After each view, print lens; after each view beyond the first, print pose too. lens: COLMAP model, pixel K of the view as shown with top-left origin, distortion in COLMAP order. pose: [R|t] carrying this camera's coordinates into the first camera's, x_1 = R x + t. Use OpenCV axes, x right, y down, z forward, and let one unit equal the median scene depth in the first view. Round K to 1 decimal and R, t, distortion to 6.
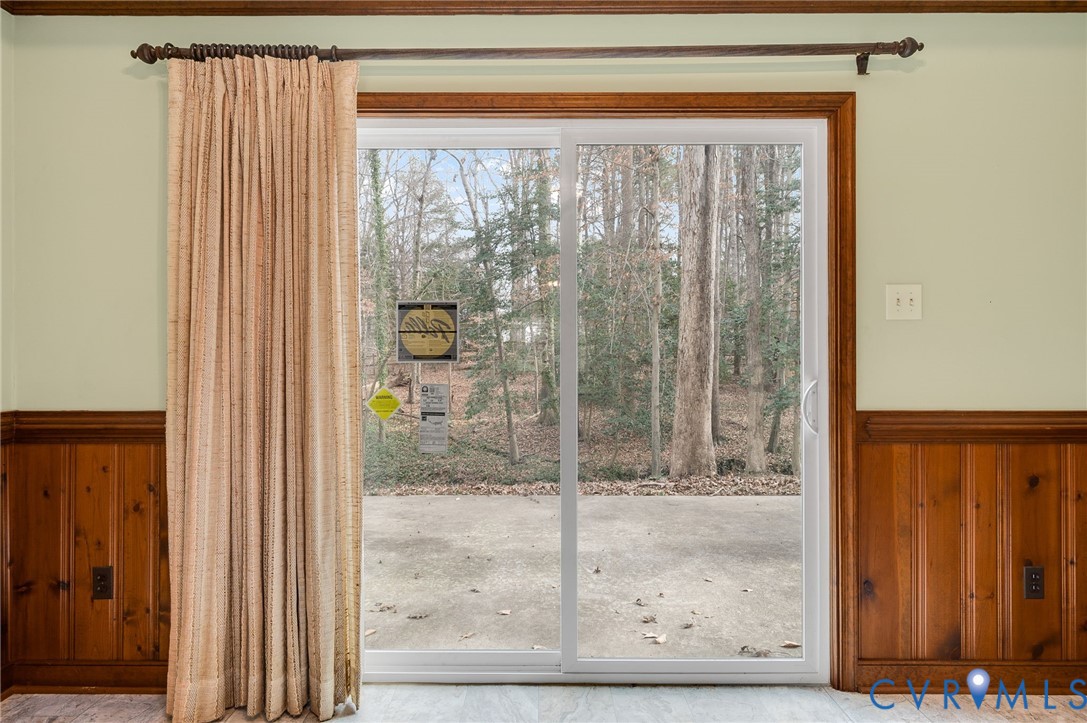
lens RADIAL K [[558.0, 0, 541.7], [0, 558.0, 362.8], [0, 0, 1]] dist [-0.002048, -0.001973]
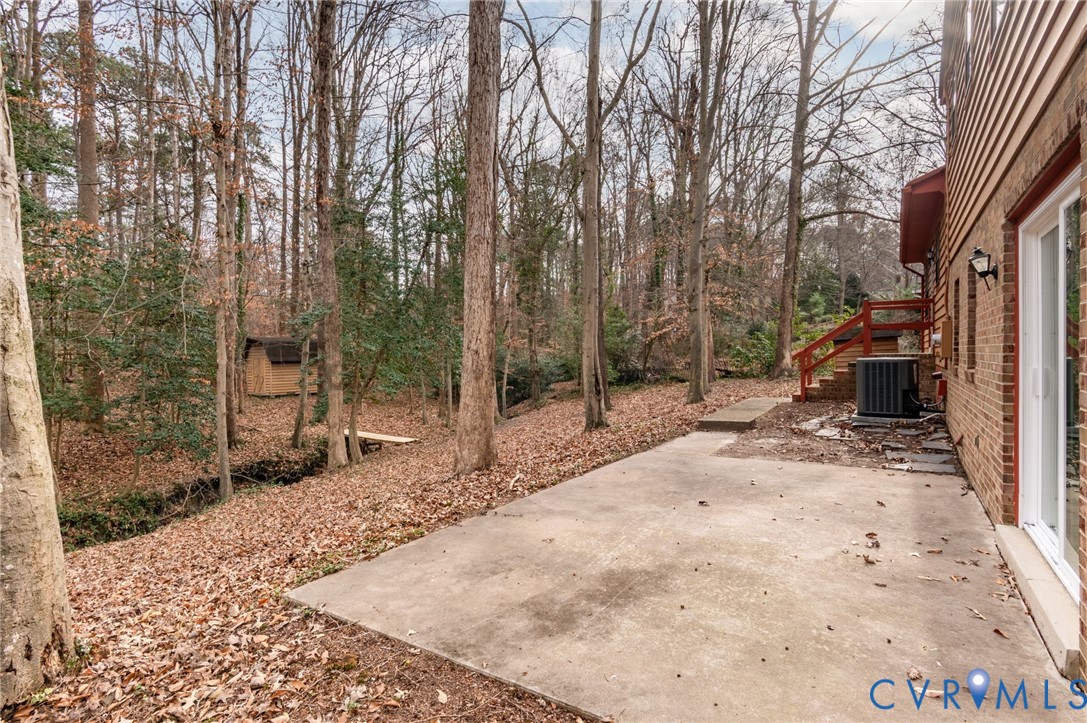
lens RADIAL K [[510.4, 0, 544.1], [0, 510.4, 363.2], [0, 0, 1]] dist [0.001756, 0.000037]
pose [[0.559795, -0.001074, 0.828631, -0.764747], [-0.000018, 0.999999, 0.001308, 0.000235], [-0.828631, -0.000747, 0.559794, 0.565179]]
